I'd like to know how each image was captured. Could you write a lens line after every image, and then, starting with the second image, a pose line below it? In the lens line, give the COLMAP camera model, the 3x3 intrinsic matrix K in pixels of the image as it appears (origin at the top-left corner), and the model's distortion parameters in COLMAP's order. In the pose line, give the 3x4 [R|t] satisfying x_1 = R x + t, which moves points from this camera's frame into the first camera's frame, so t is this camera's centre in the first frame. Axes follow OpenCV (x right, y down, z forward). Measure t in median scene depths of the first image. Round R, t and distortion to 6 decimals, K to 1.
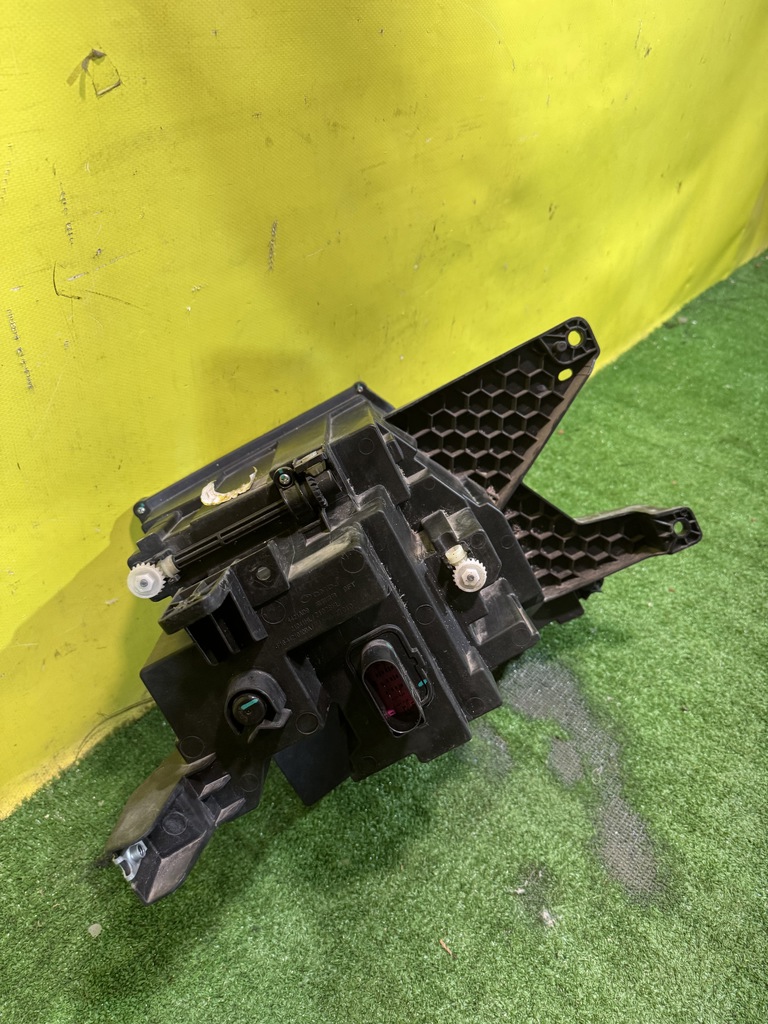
lens RADIAL K [[732.5, 0, 390.3], [0, 732.5, 511.3], [0, 0, 1]] dist [-0.008563, -0.011328]
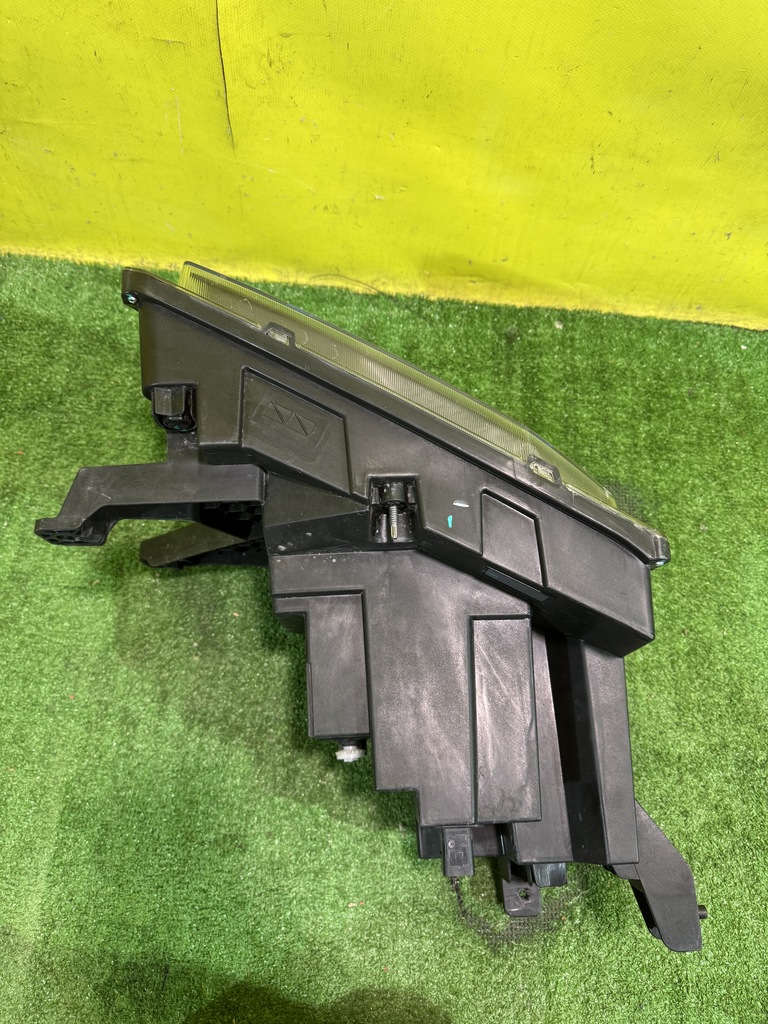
lens RADIAL K [[732.5, 0, 389.0], [0, 732.5, 508.0], [0, 0, 1]] dist [-0.008563, -0.011328]
pose [[0.597417, 0.738900, -0.311641, 0.431811], [-0.536195, 0.657025, 0.529917, -0.208464], [0.596312, -0.149481, 0.788713, -0.042457]]
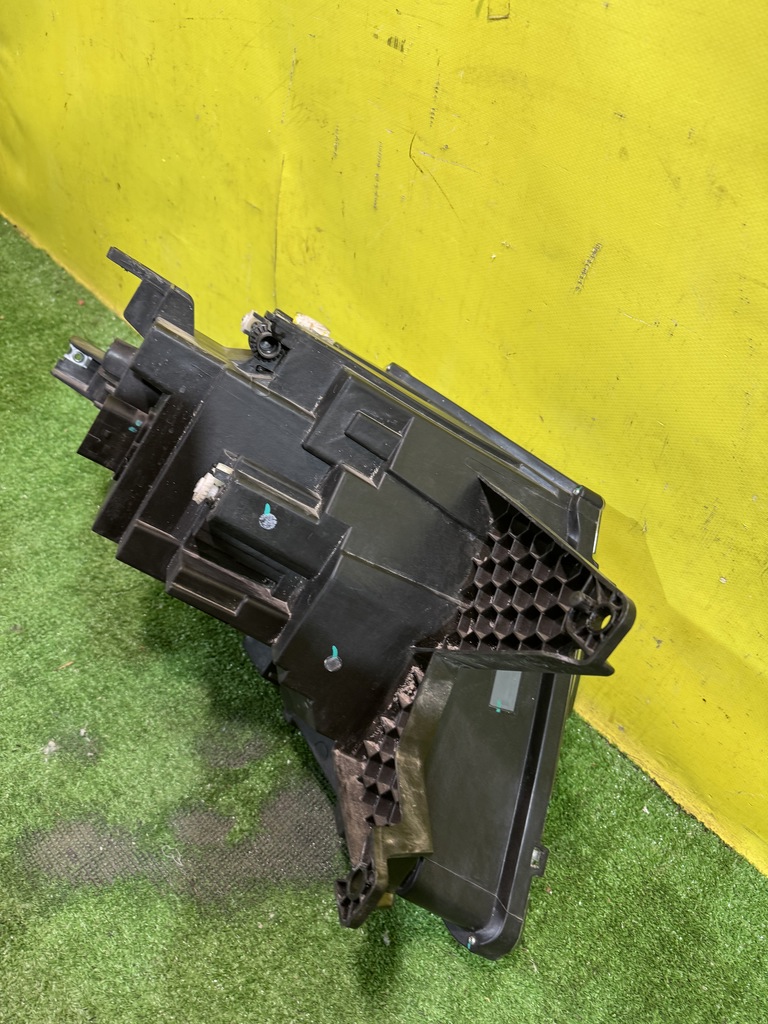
lens RADIAL K [[732.5, 0, 378.4], [0, 732.5, 511.2], [0, 0, 1]] dist [-0.008563, -0.011328]
pose [[-0.103351, 0.644690, -0.757426, 0.737798], [-0.728213, 0.469663, 0.499122, -0.486790], [0.677514, 0.603152, 0.420931, 0.647186]]
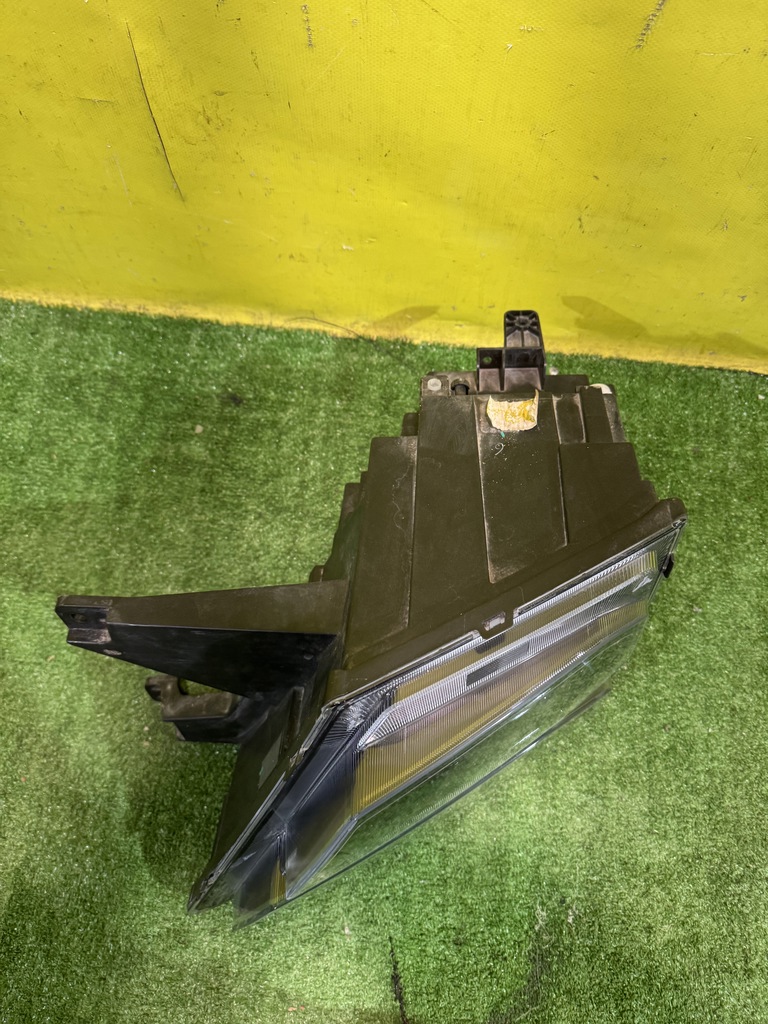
lens RADIAL K [[732.5, 0, 395.4], [0, 732.5, 504.5], [0, 0, 1]] dist [-0.008563, -0.011328]
pose [[0.562176, 0.772572, -0.295111, 0.324859], [-0.505636, 0.603459, 0.616578, -0.397418], [0.654439, -0.197406, 0.729891, 0.159652]]
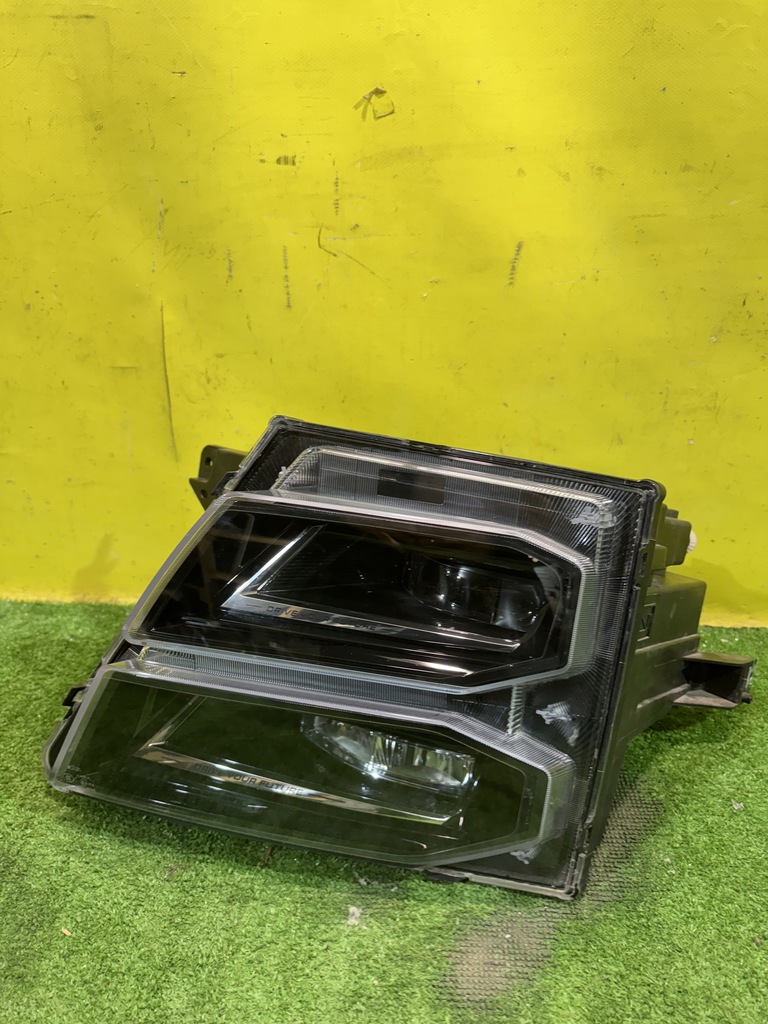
lens RADIAL K [[732.5, 0, 381.7], [0, 732.5, 515.9], [0, 0, 1]] dist [-0.008563, -0.011328]
pose [[0.600715, 0.289080, -0.745369, 0.720539], [-0.481680, 0.874985, -0.048851, 0.158620], [0.638064, 0.388374, 0.664860, 0.243782]]
